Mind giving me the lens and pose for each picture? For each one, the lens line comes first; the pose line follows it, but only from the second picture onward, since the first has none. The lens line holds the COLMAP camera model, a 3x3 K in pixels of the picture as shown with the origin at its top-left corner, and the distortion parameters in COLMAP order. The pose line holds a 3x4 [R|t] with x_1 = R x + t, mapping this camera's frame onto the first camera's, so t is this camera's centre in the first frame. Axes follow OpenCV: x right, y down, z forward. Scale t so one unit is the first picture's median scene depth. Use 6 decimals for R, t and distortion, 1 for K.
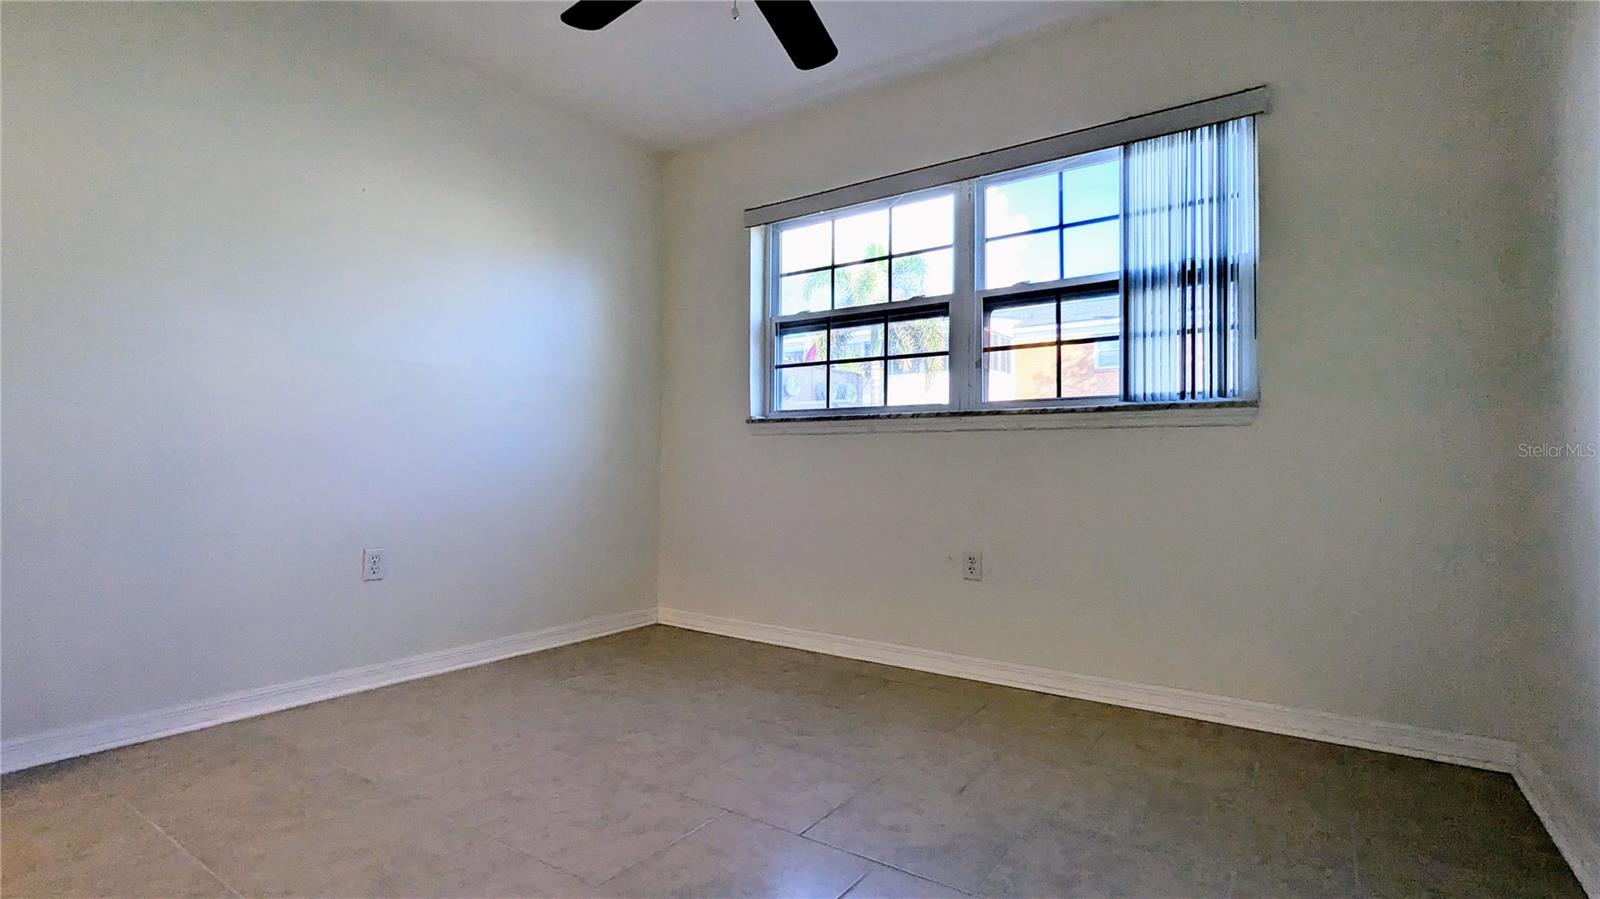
lens RADIAL K [[753.6, 0, 805.6], [0, 753.6, 447.9], [0, 0, 1]] dist [-0.001600, 0.000539]
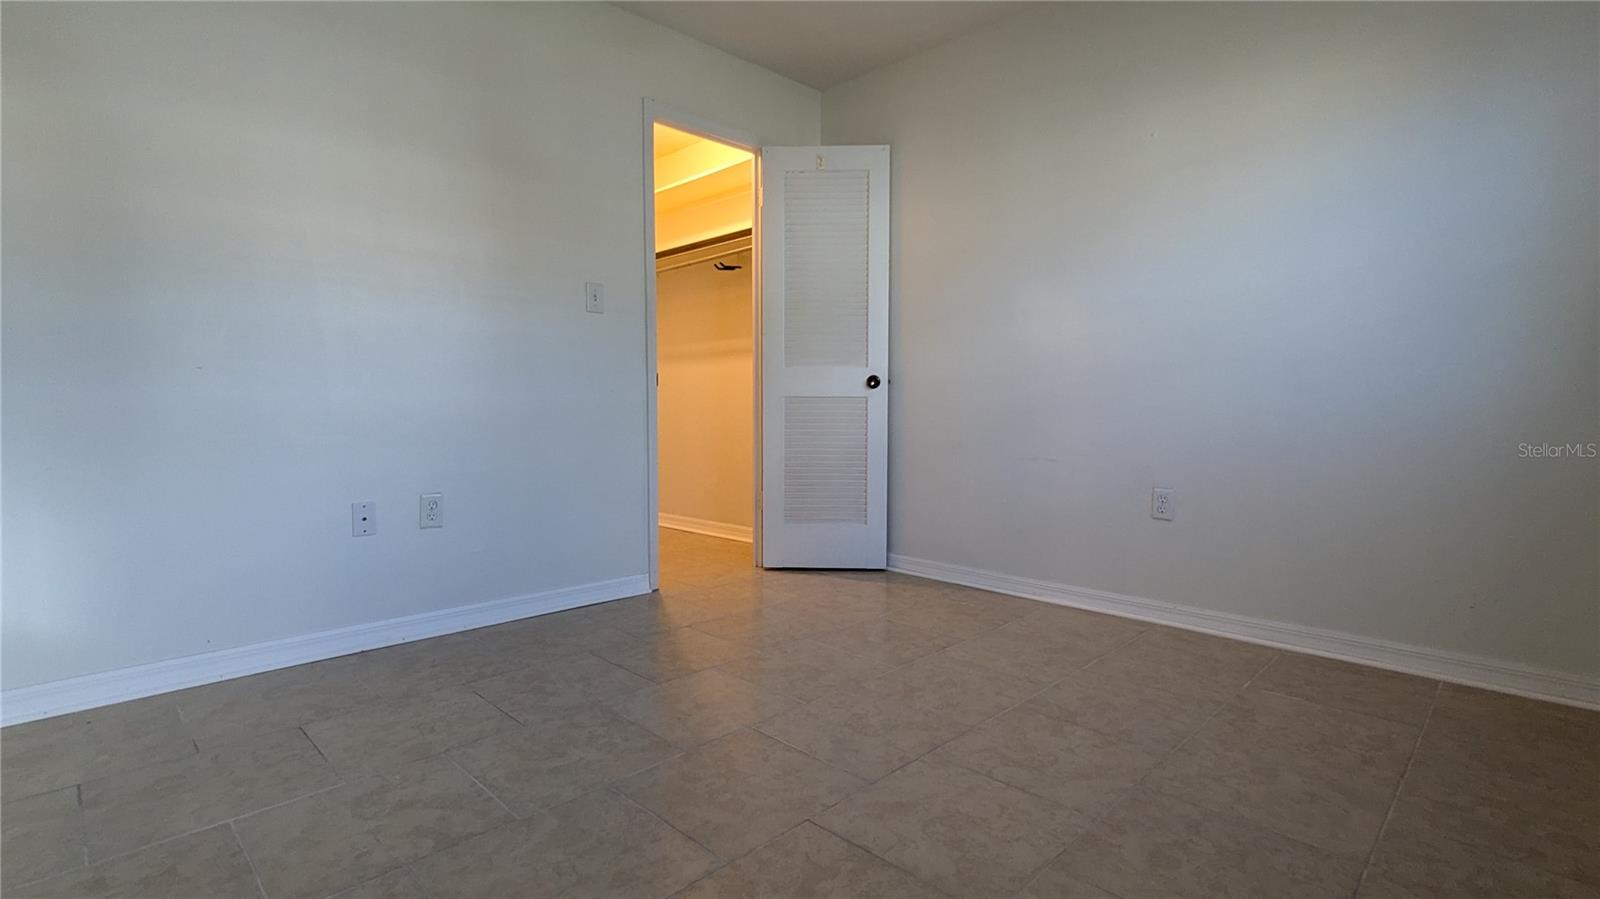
lens RADIAL K [[753.6, 0, 798.1], [0, 753.6, 439.8], [0, 0, 1]] dist [-0.001600, 0.000539]
pose [[-0.169063, 0.039864, -0.984799, 0.537559], [0.016964, 0.999151, 0.037533, 0.022581], [0.985459, -0.010360, -0.169596, 0.728222]]
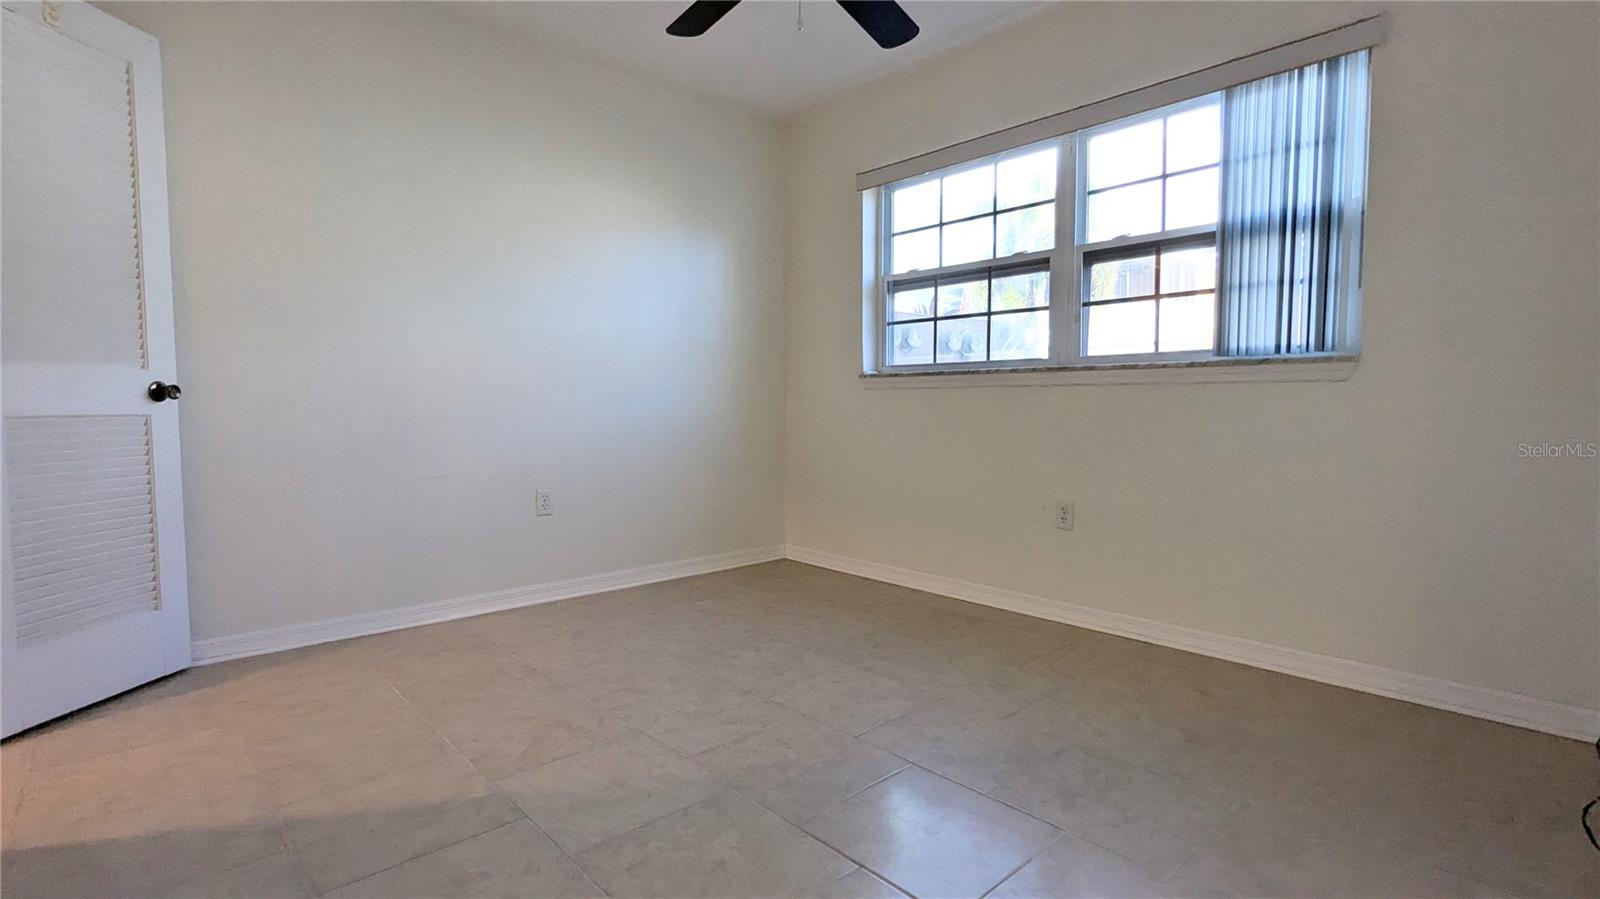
lens RADIAL K [[753.6, 0, 806.9], [0, 753.6, 447.3], [0, 0, 1]] dist [-0.001600, 0.000539]
pose [[0.976269, 0.006068, -0.216479, 0.111271], [0.011071, 0.996902, 0.077871, -0.025484], [0.216280, -0.078420, 0.973177, -0.093624]]
